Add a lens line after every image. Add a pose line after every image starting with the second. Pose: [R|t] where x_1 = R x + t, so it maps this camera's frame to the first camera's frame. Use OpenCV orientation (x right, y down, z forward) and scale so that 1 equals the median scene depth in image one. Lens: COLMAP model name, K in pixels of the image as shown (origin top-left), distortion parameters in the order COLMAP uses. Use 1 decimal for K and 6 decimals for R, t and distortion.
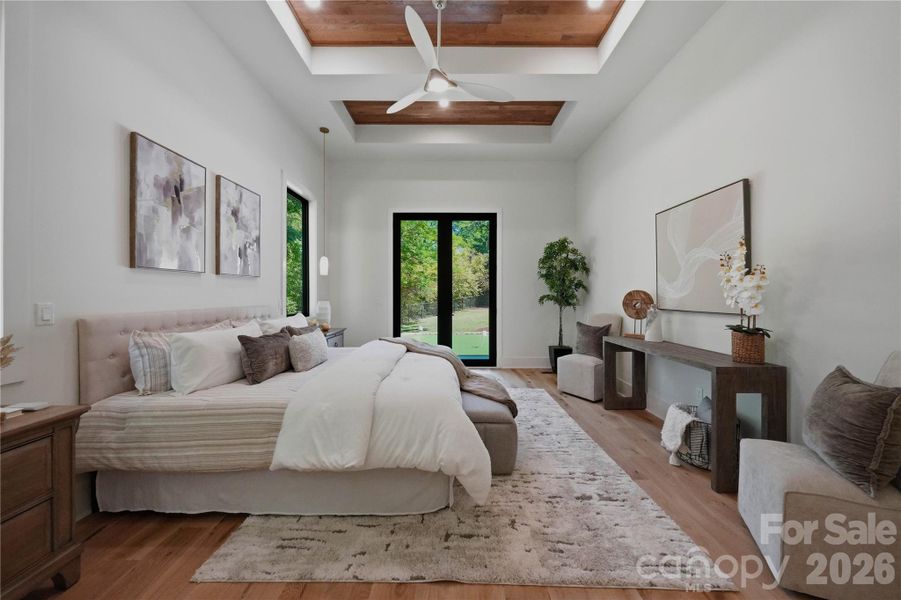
lens RADIAL K [[318.3, 0, 450.6], [0, 318.3, 295.4], [0, 0, 1]] dist [-0.002362, 0.000084]
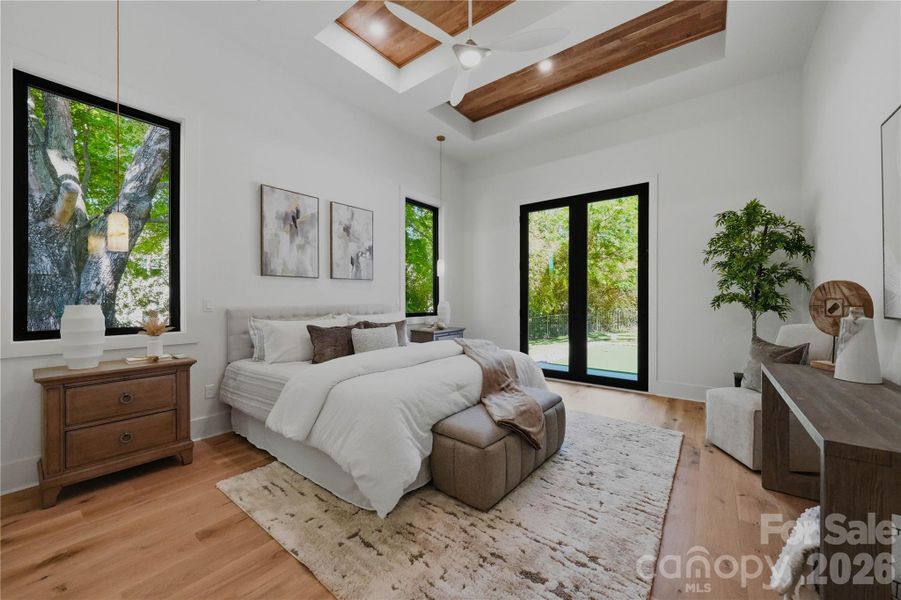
lens RADIAL K [[339.5, 0, 450.5], [0, 339.5, 300.0], [0, 0, 1]] dist [-0.004338, -0.000060]
pose [[0.795650, 0.002093, -0.605752, 0.558084], [0.001027, 0.999988, 0.004805, 0.016562], [0.605755, -0.004445, 0.795639, 0.228071]]
